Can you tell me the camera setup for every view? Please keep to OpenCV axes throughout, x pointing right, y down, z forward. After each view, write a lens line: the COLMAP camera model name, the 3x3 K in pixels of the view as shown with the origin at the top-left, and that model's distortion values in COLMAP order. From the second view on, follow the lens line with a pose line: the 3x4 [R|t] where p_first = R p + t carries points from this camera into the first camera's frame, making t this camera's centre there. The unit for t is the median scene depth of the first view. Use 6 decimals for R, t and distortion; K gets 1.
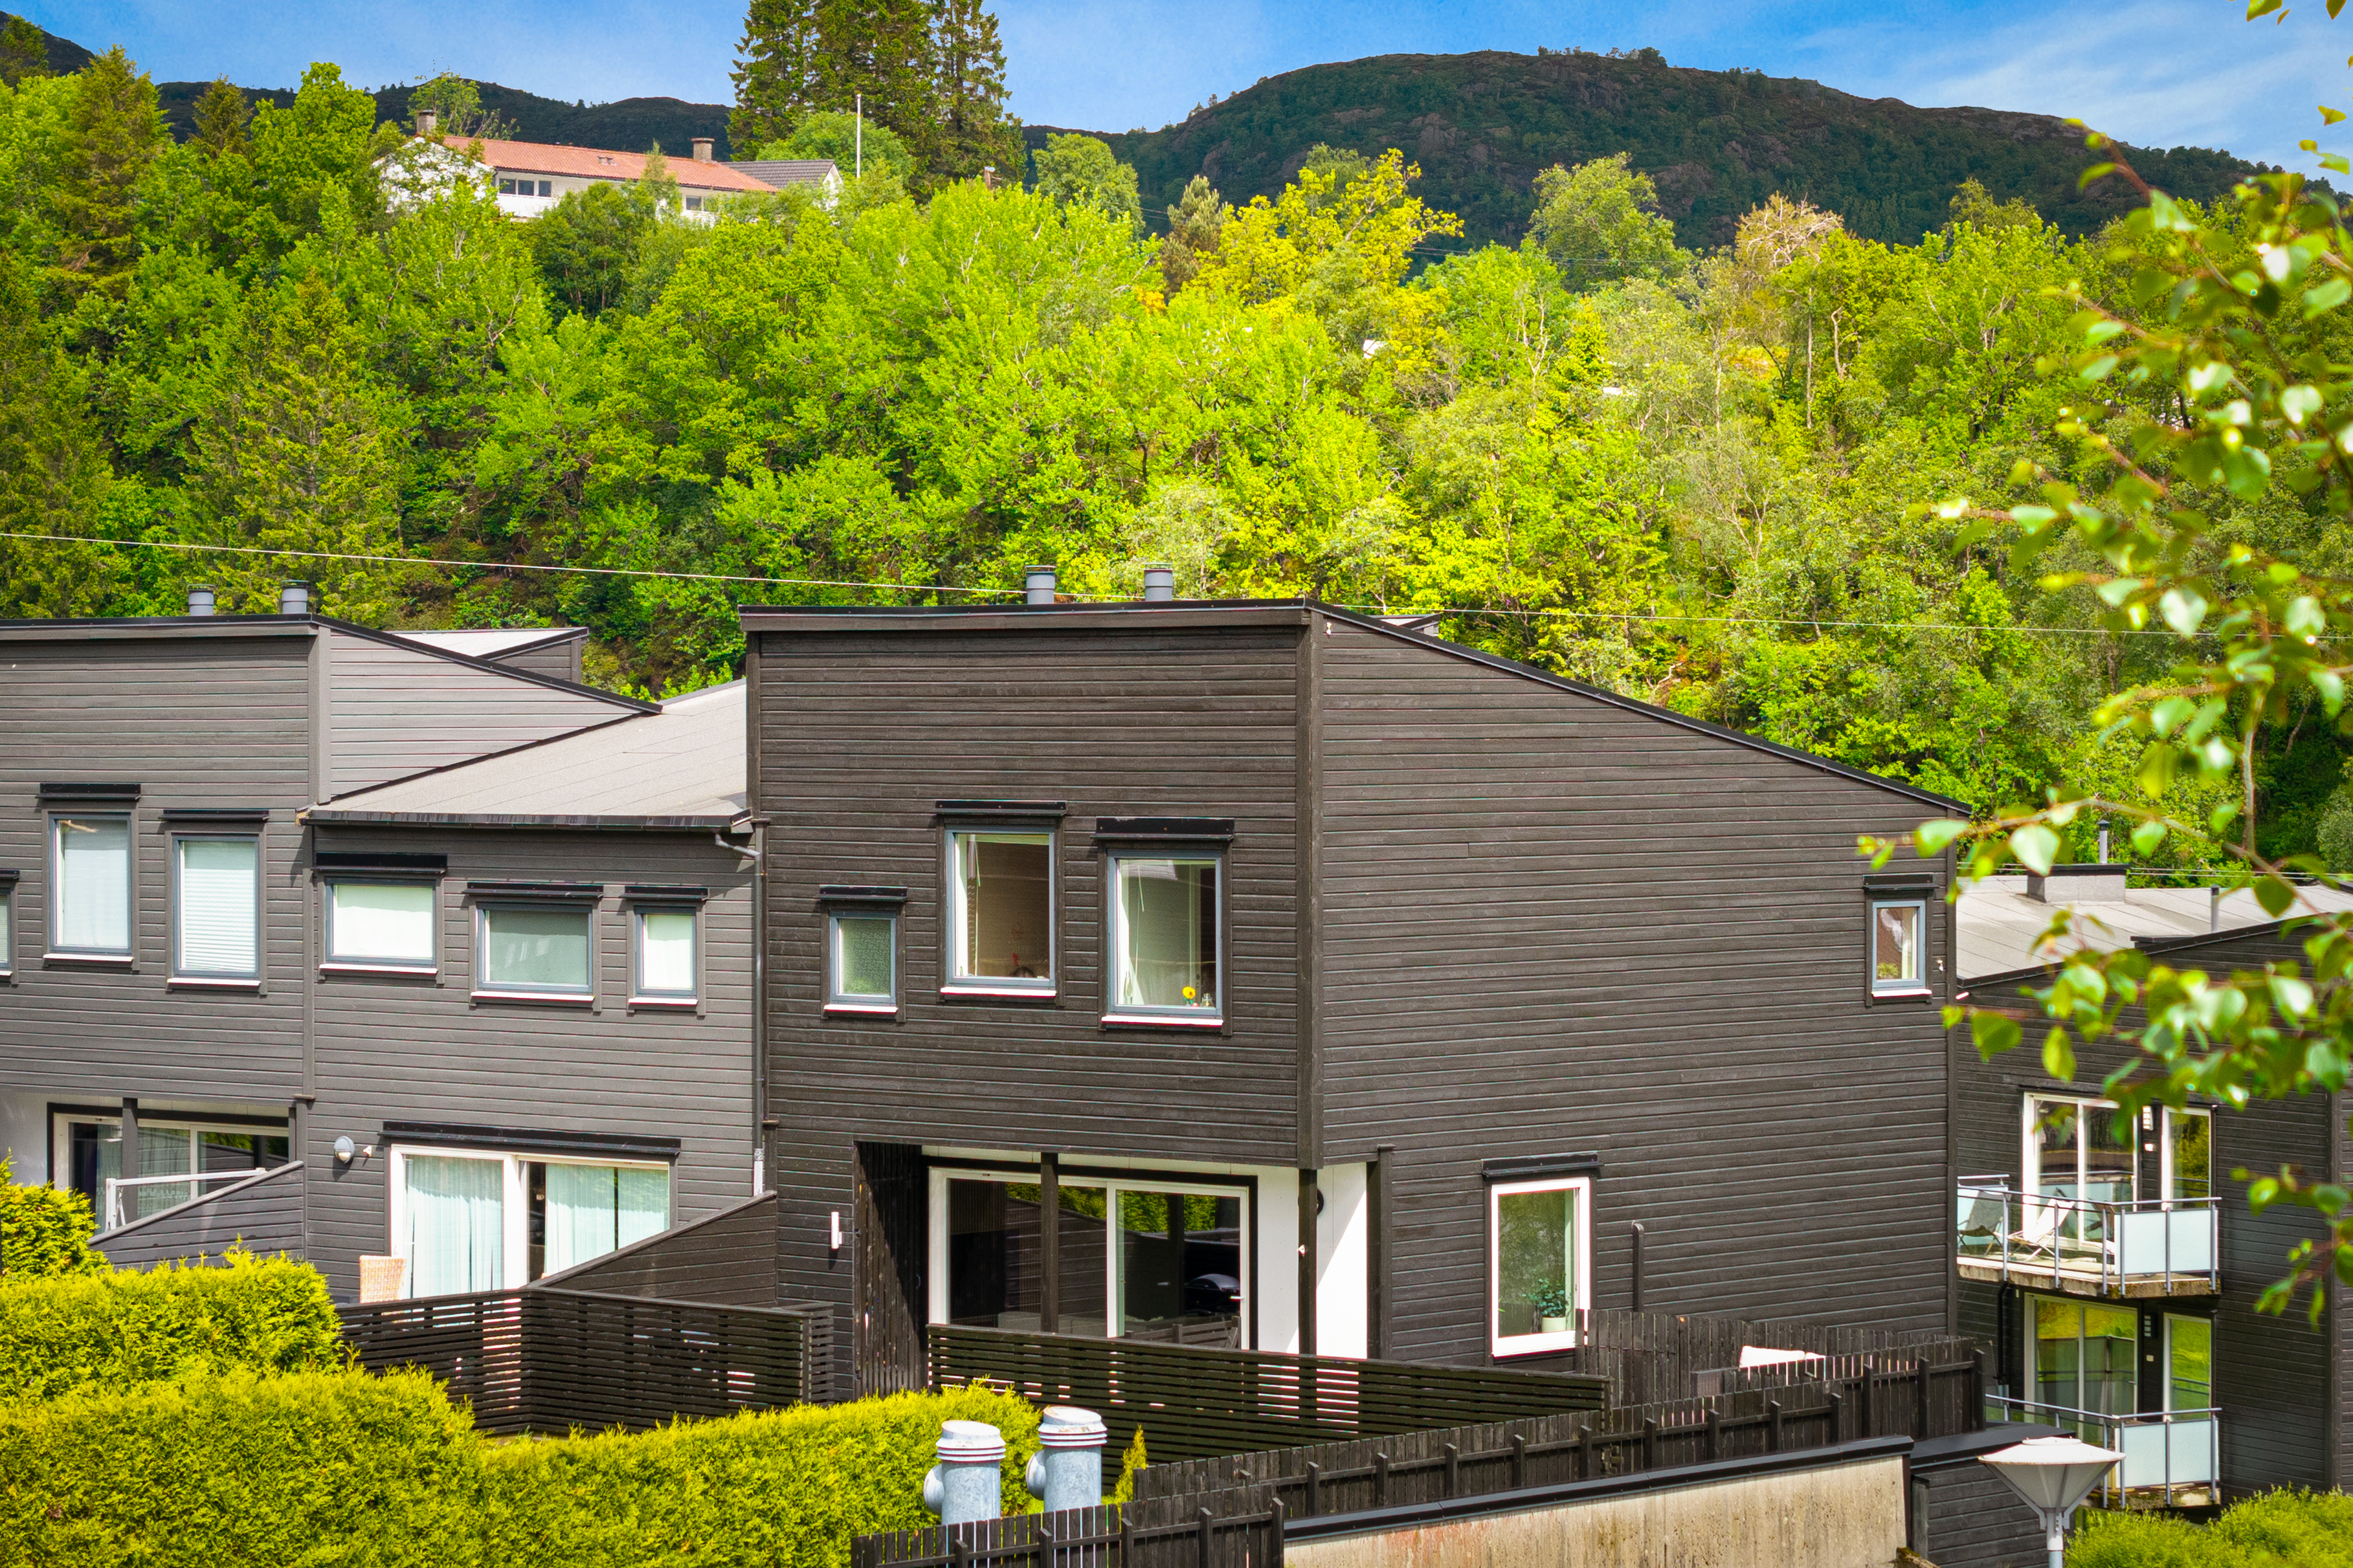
lens RADIAL K [[6407.3, 0, 1176.5], [0, 6407.3, 784.0], [0, 0, 1]] dist [-0.365239, 5.840158]
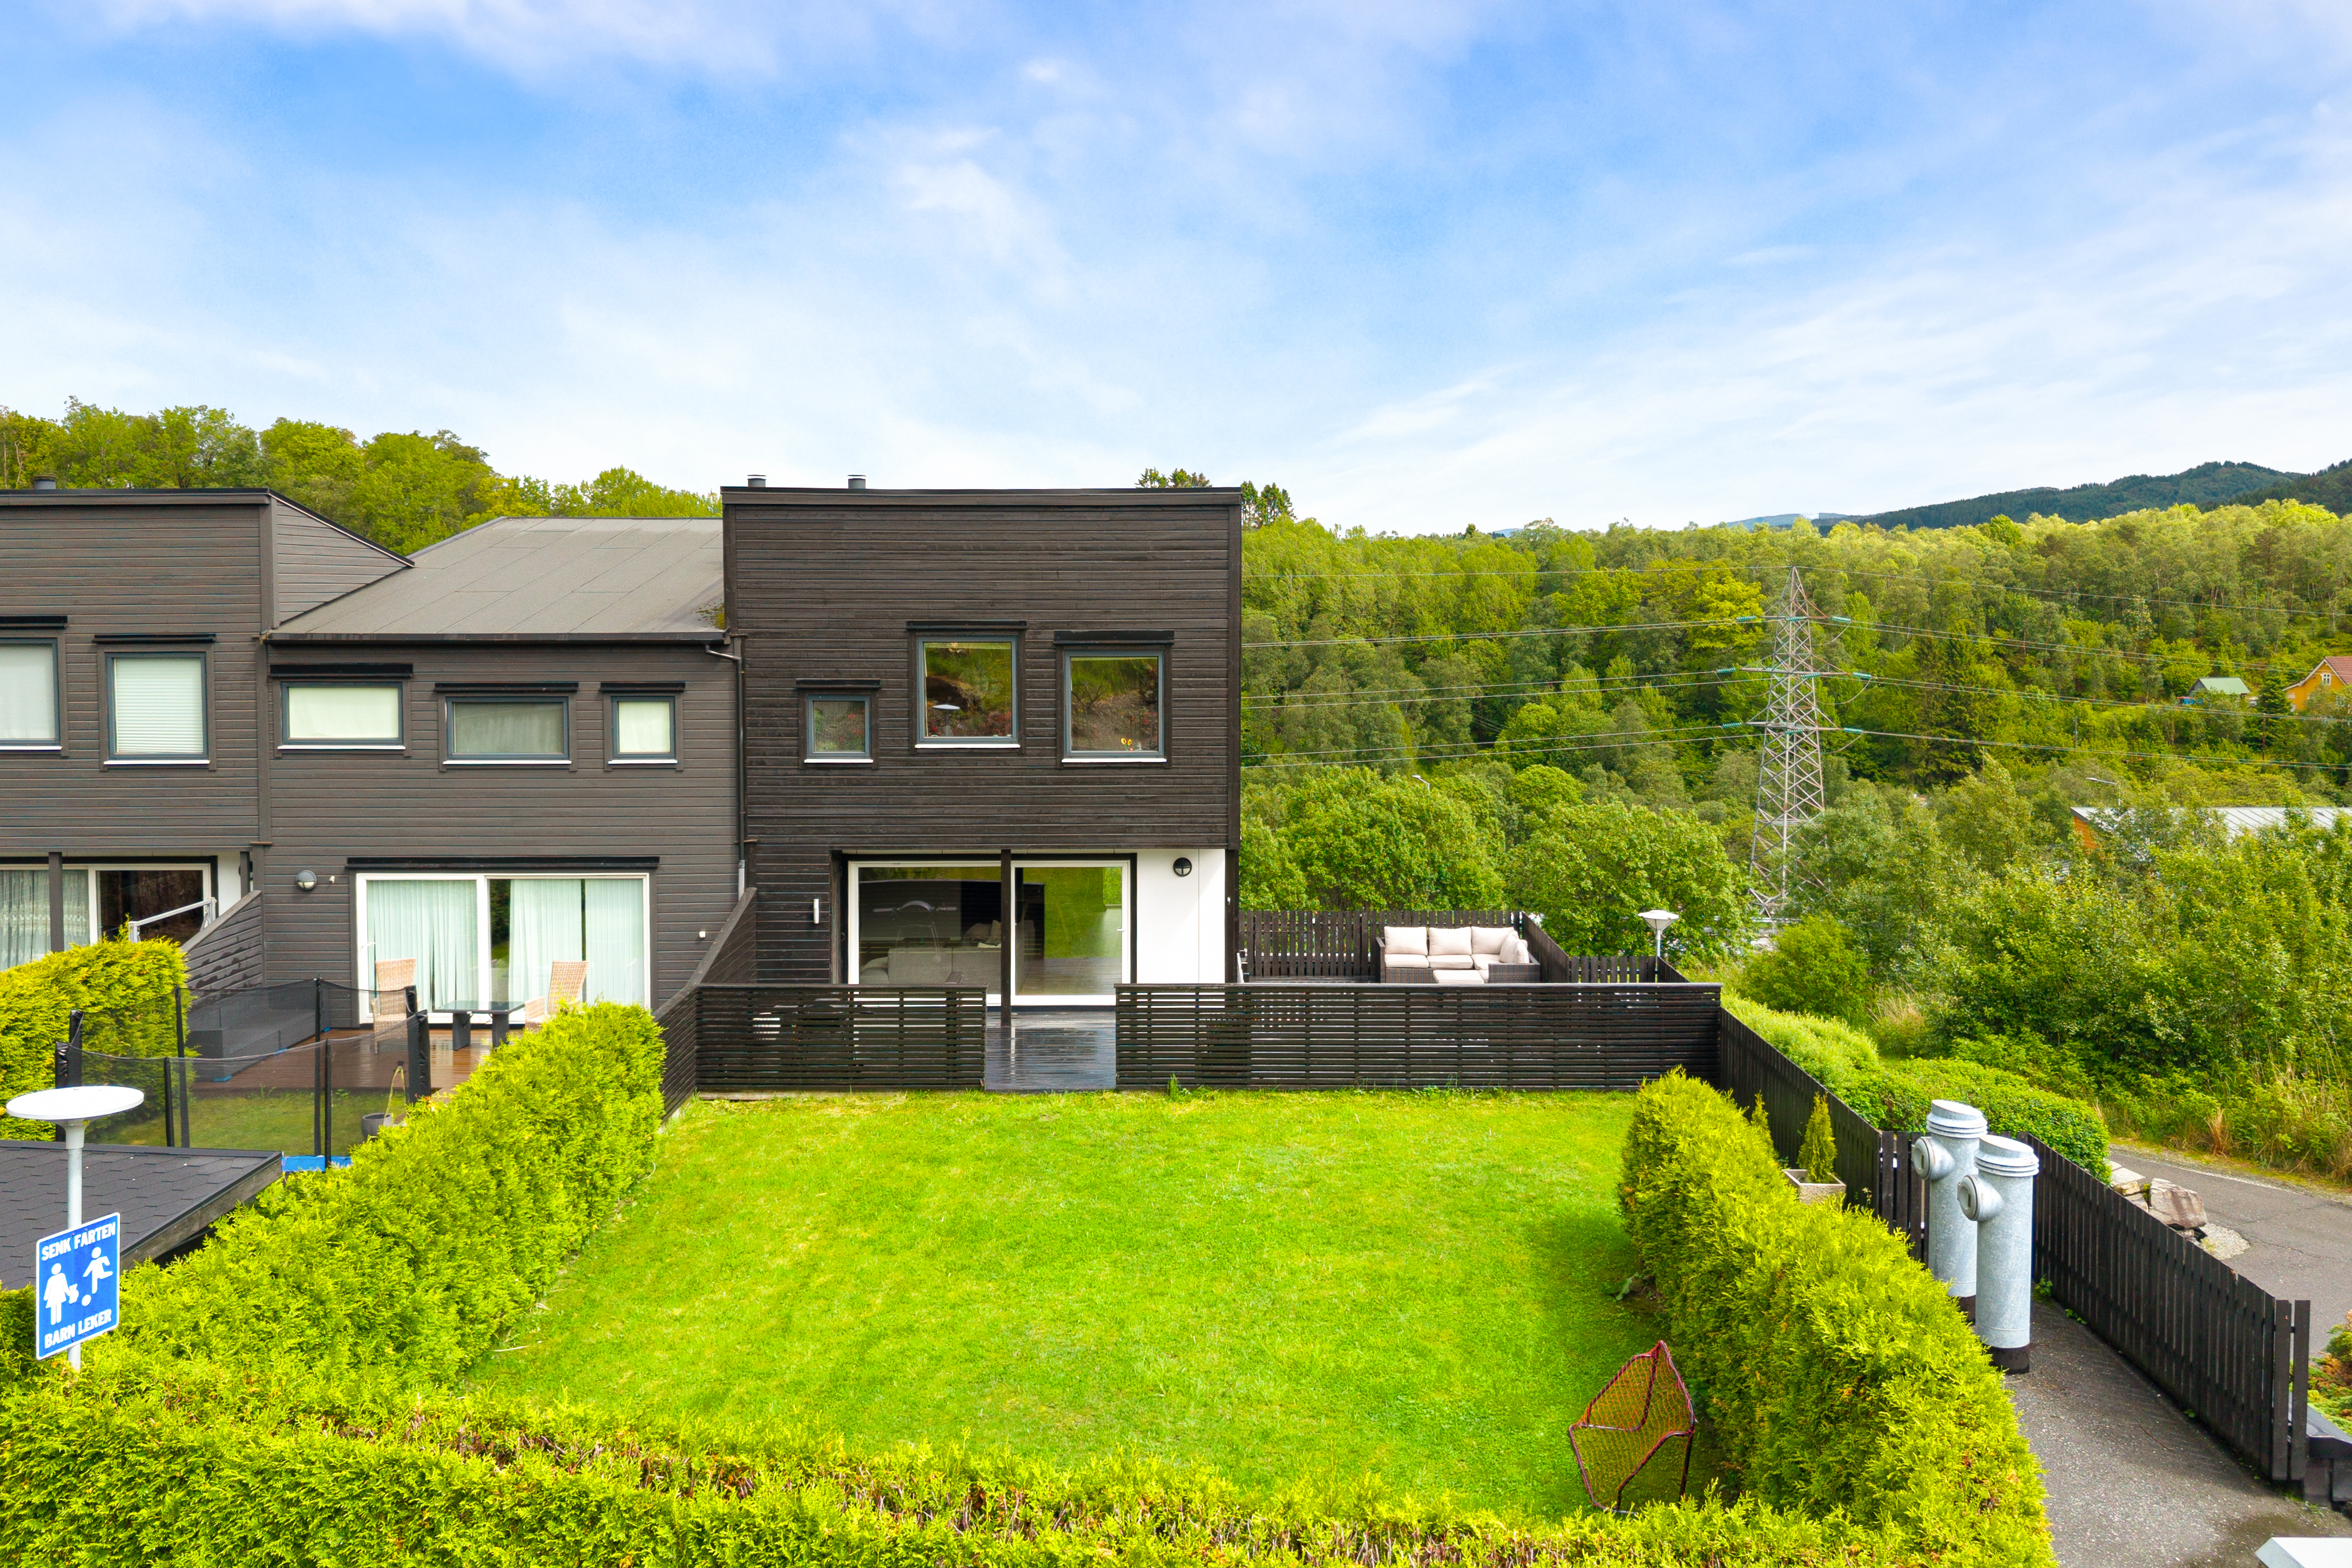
lens RADIAL K [[1858.2, 0, 1176.6], [0, 1858.2, 707.5], [0, 0, 1]] dist [0.042653, -0.147226]
pose [[0.743667, -0.038338, 0.667450, -0.255150], [0.006629, 0.998728, 0.049980, 0.001499], [-0.668518, -0.032744, 0.742975, 0.573793]]
